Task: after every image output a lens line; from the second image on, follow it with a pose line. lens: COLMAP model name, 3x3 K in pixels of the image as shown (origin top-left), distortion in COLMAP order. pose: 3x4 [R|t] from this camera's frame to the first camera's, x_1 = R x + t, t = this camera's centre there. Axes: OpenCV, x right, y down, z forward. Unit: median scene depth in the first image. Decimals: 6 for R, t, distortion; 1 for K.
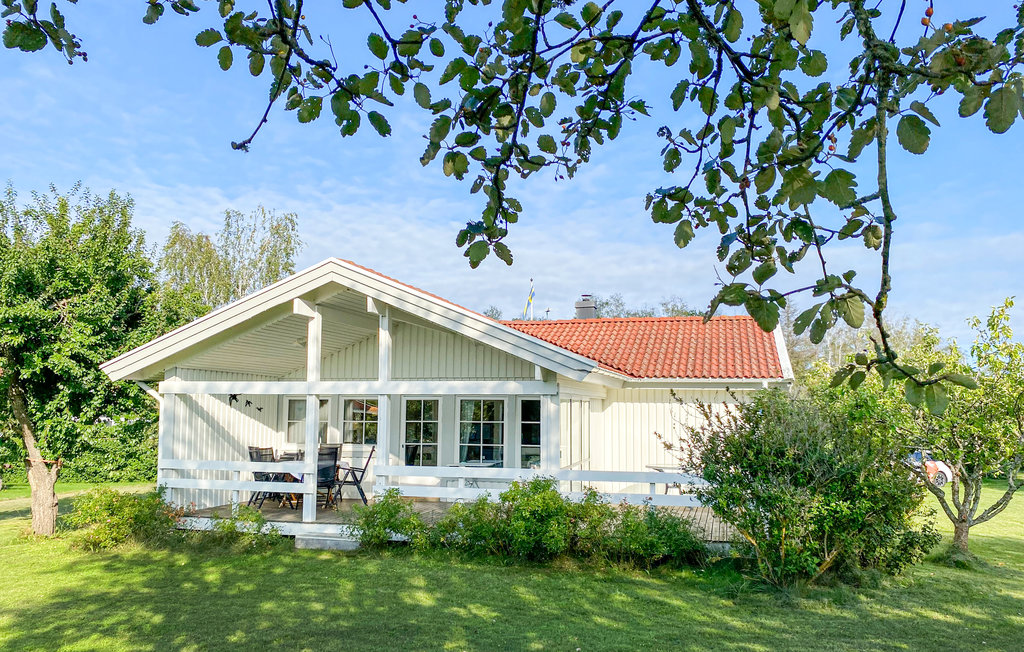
lens RADIAL K [[785.2, 0, 520.7], [0, 785.2, 325.8], [0, 0, 1]] dist [-0.000964, 0.000845]
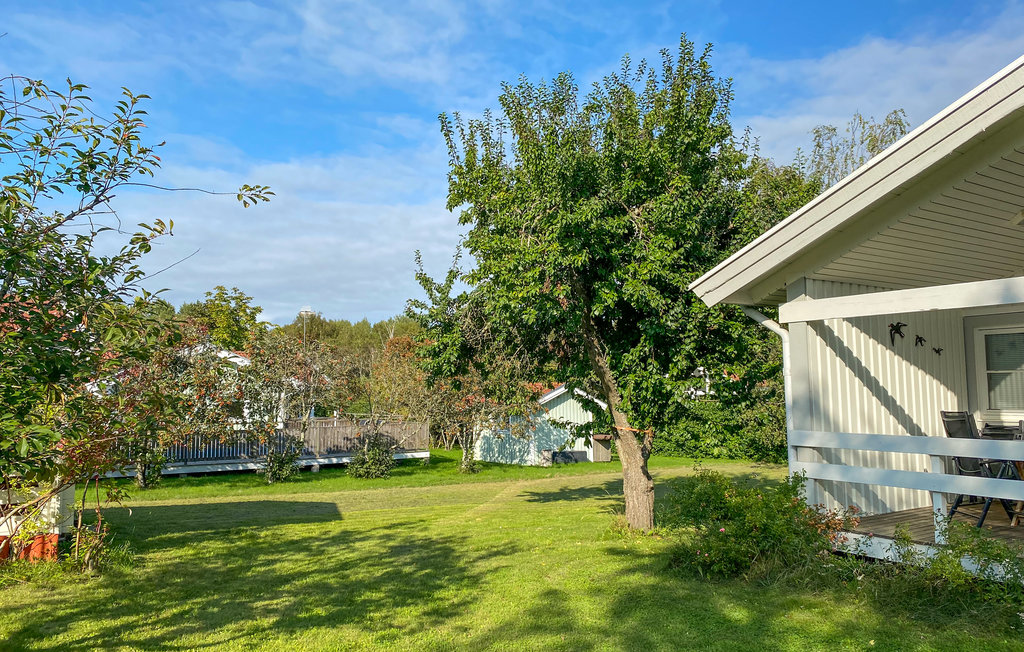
lens RADIAL K [[785.2, 0, 520.7], [0, 785.2, 325.8], [0, 0, 1]] dist [-0.000964, 0.000845]
pose [[0.760942, -0.064523, -0.645603, -0.207842], [0.081589, 0.996660, -0.003443, 0.069773], [0.643669, -0.050055, 0.763665, 0.382269]]
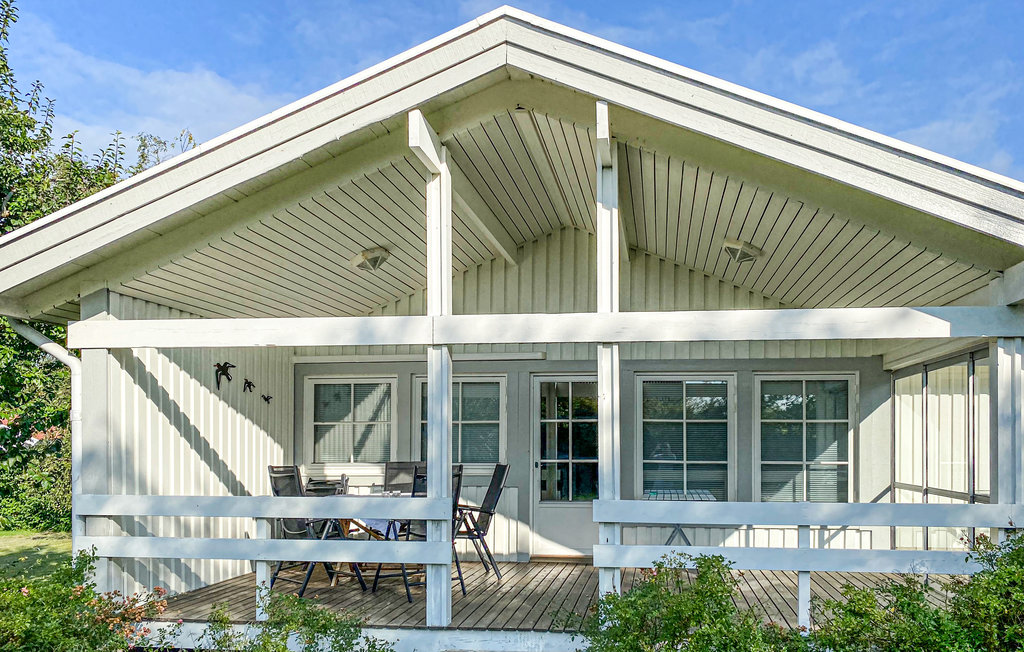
lens RADIAL K [[819.6, 0, 556.2], [0, 819.6, 423.9], [0, 0, 1]] dist [0.000085, 0.003443]
pose [[0.990795, -0.004345, 0.135301, -0.236850], [-0.007247, 0.996348, 0.085072, 0.082264], [-0.135177, -0.085269, 0.987146, 0.474792]]
